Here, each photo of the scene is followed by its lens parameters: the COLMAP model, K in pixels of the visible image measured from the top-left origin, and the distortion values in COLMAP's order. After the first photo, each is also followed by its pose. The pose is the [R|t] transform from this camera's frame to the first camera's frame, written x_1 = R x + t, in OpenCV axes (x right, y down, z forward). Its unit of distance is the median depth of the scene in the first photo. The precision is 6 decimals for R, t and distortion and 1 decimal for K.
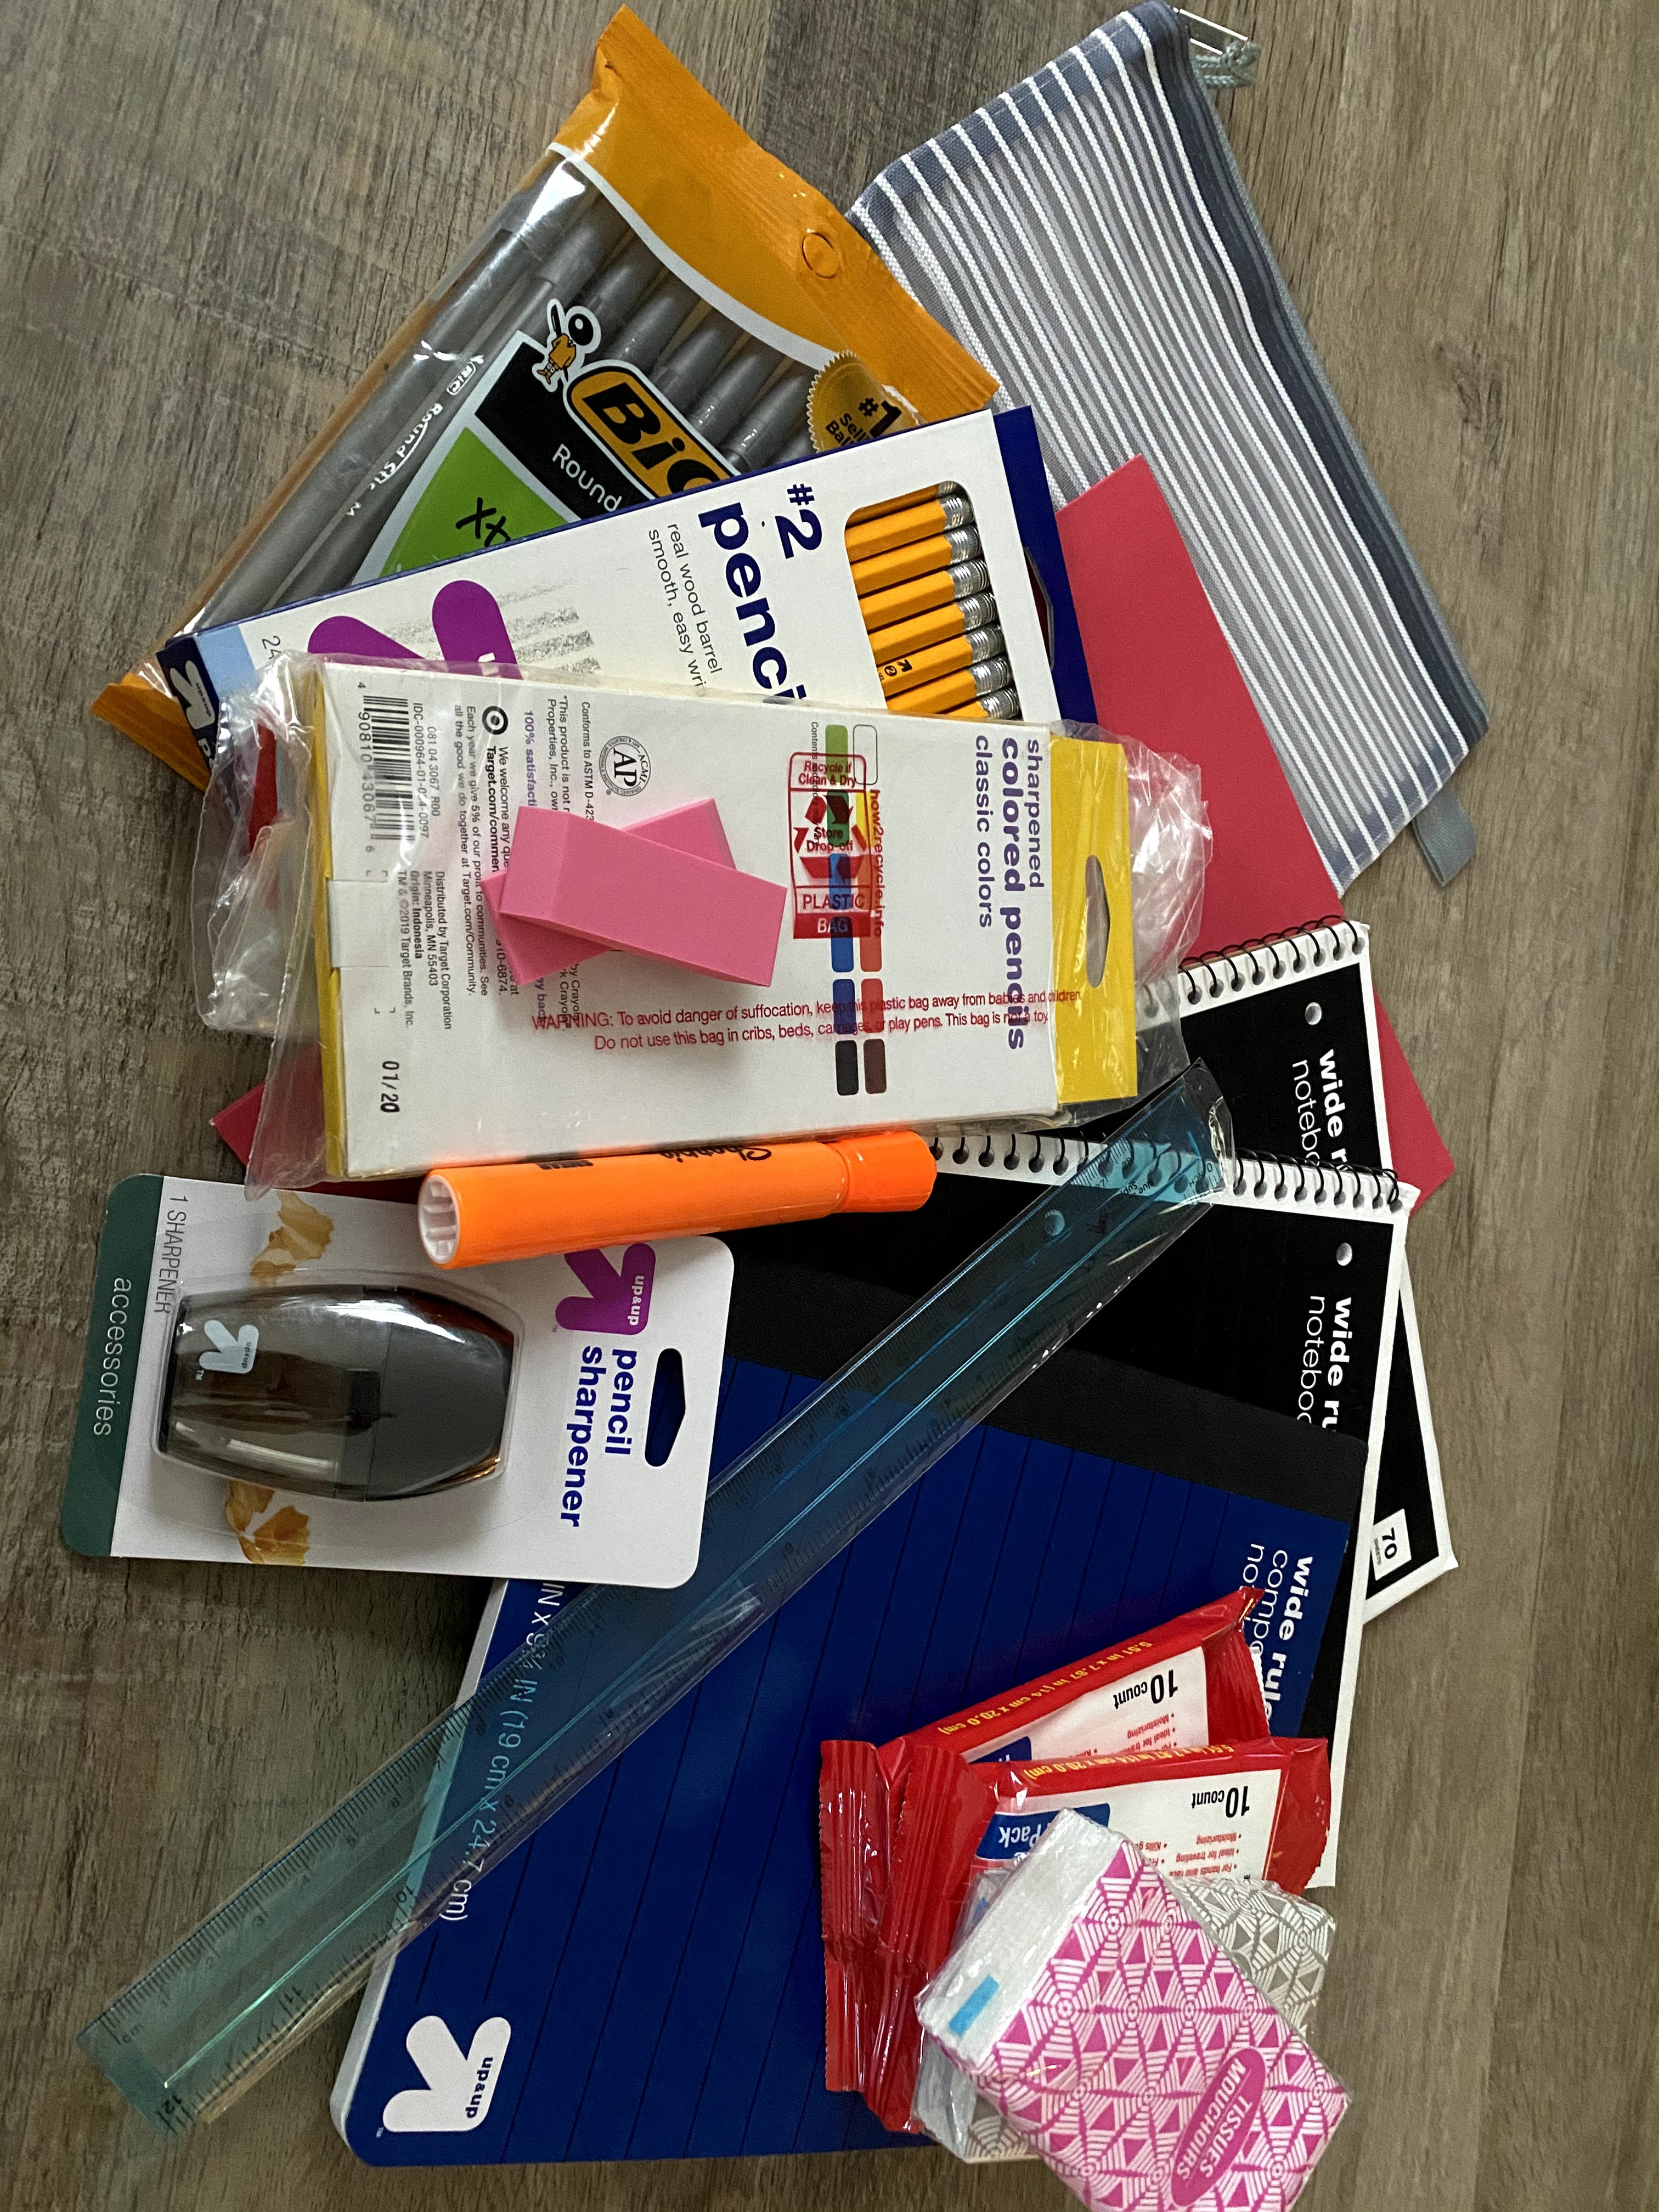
lens RADIAL K [[1695.2, 0, 829.5], [0, 1695.2, 1106.0], [0, 0, 1]] dist [0.092285, -0.210344]
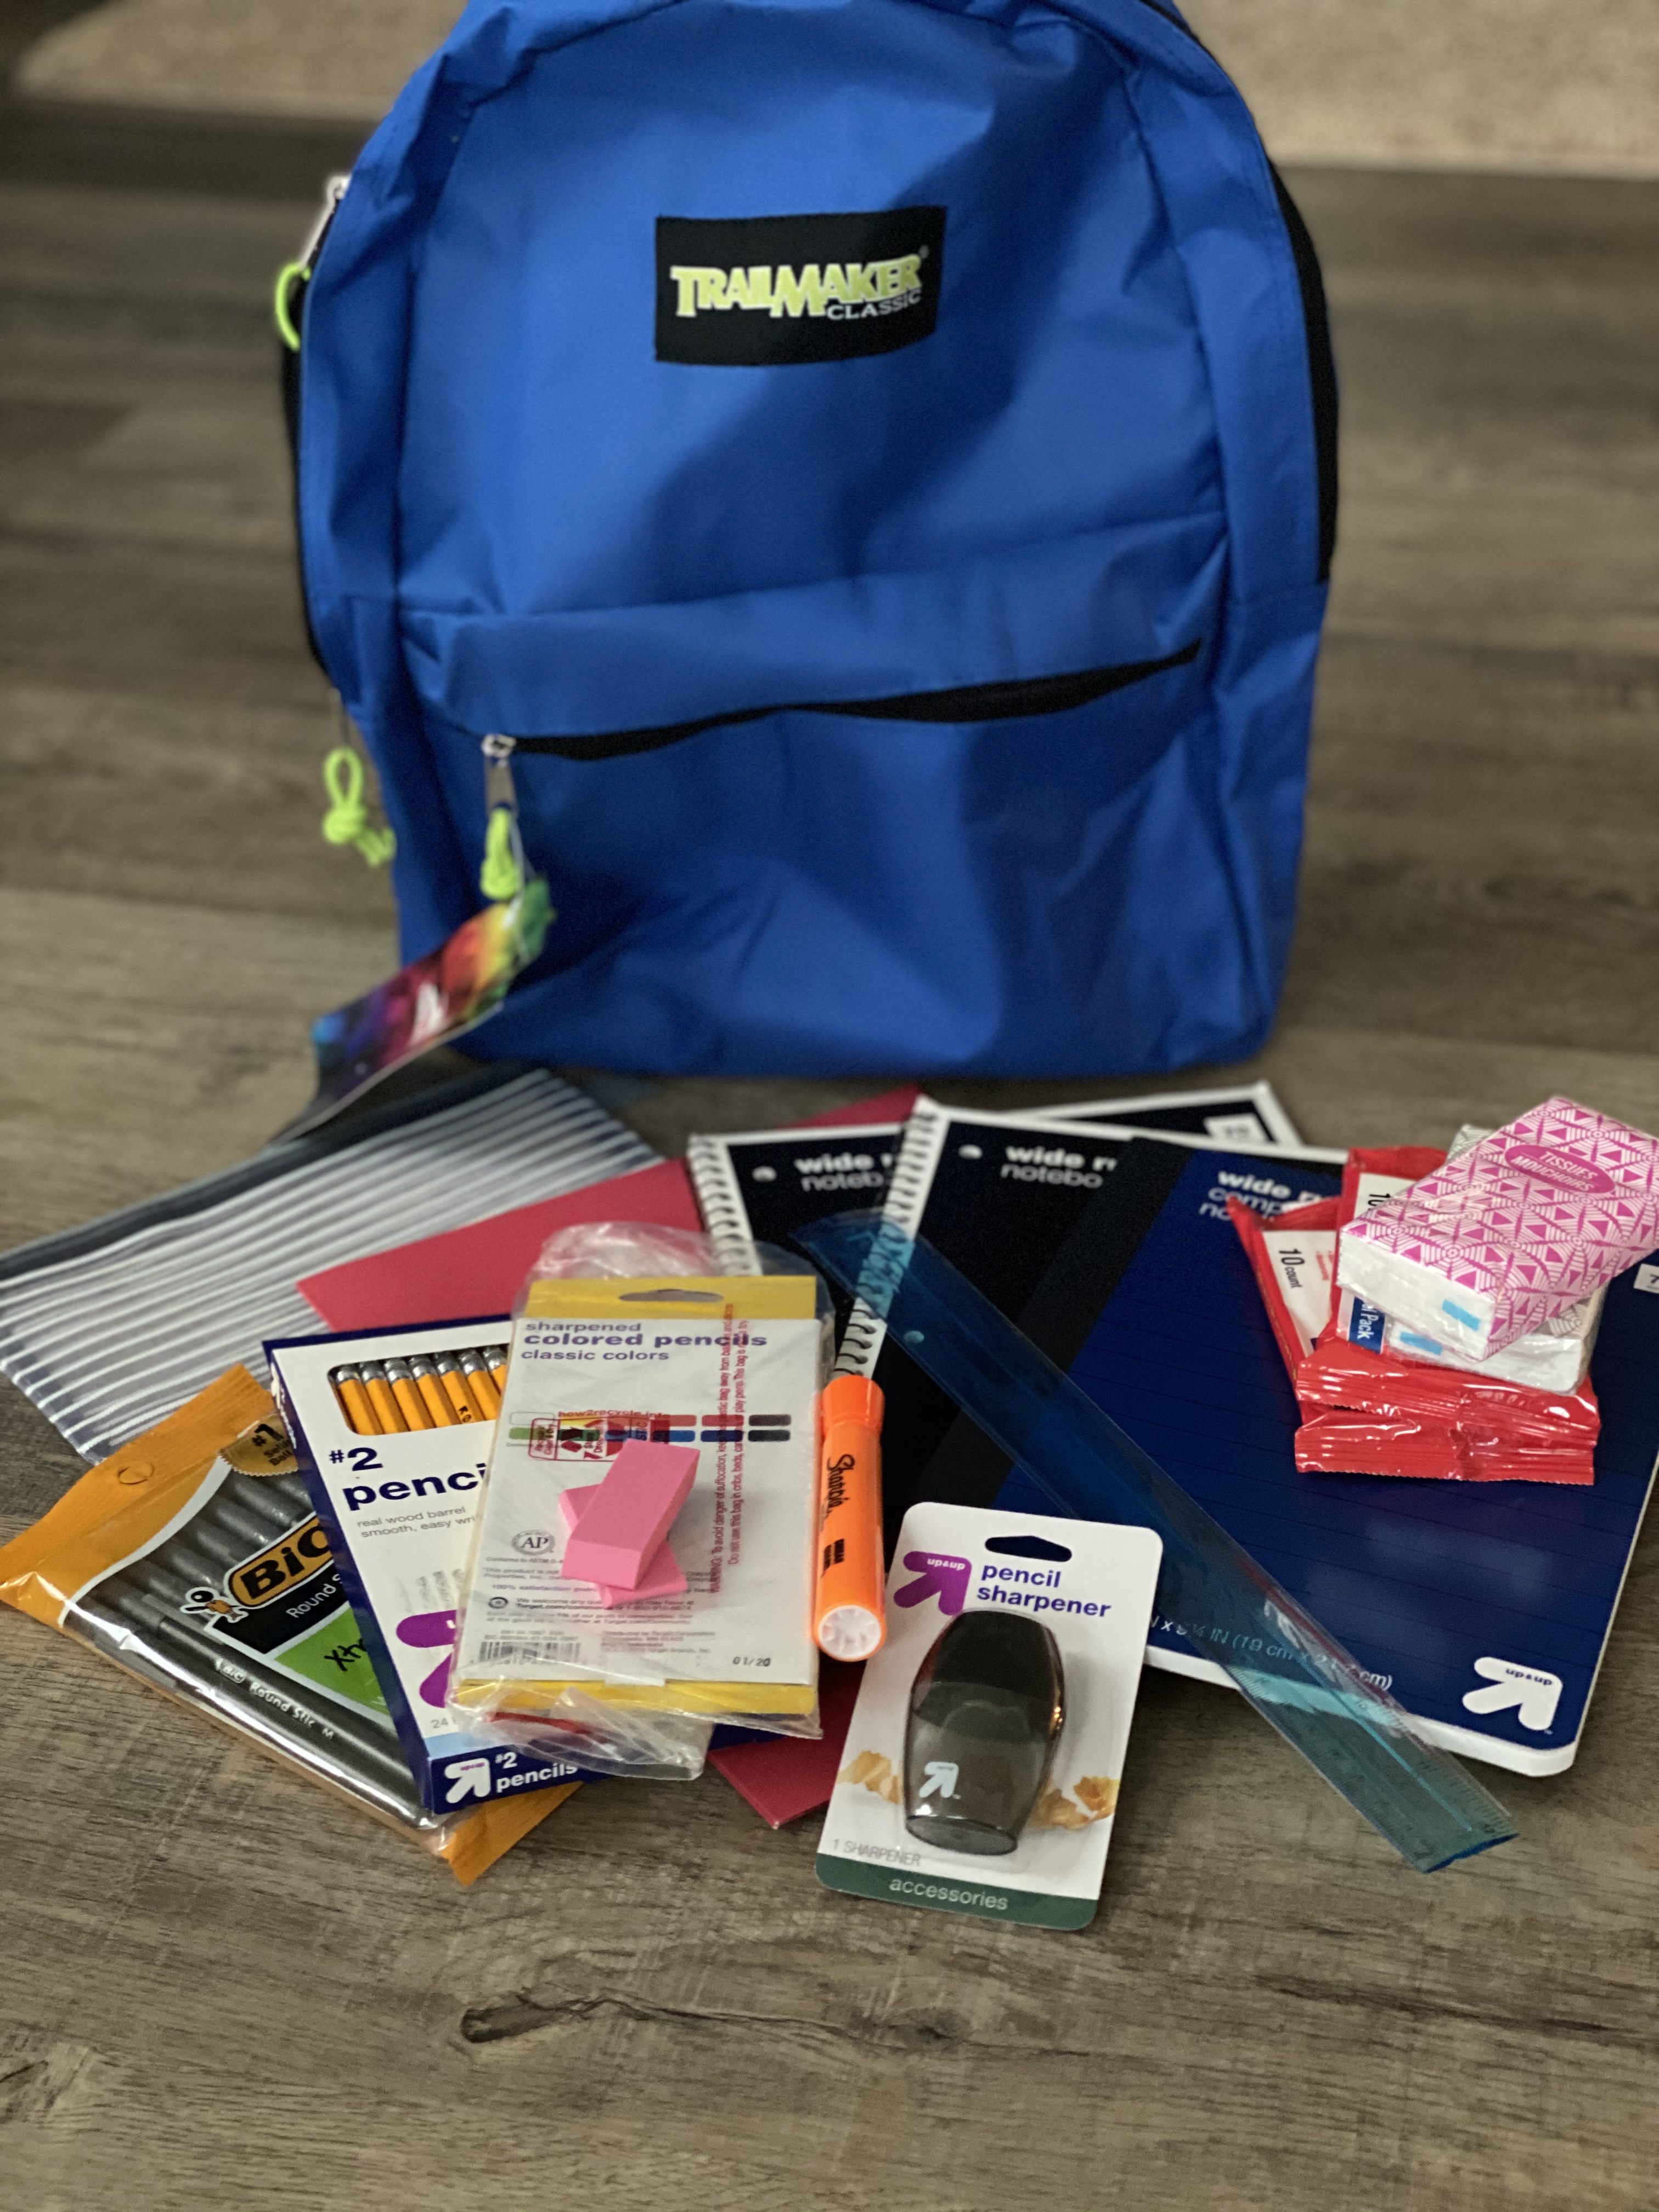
lens RADIAL K [[3377.4, 0, 793.4], [0, 3377.4, 1101.6], [0, 0, 1]] dist [0.071355, 0.053602]
pose [[0.045596, -0.897763, 0.438113, -0.862296], [0.995889, 0.006486, -0.090355, 0.220507], [0.078275, 0.440432, 0.894367, -1.375072]]
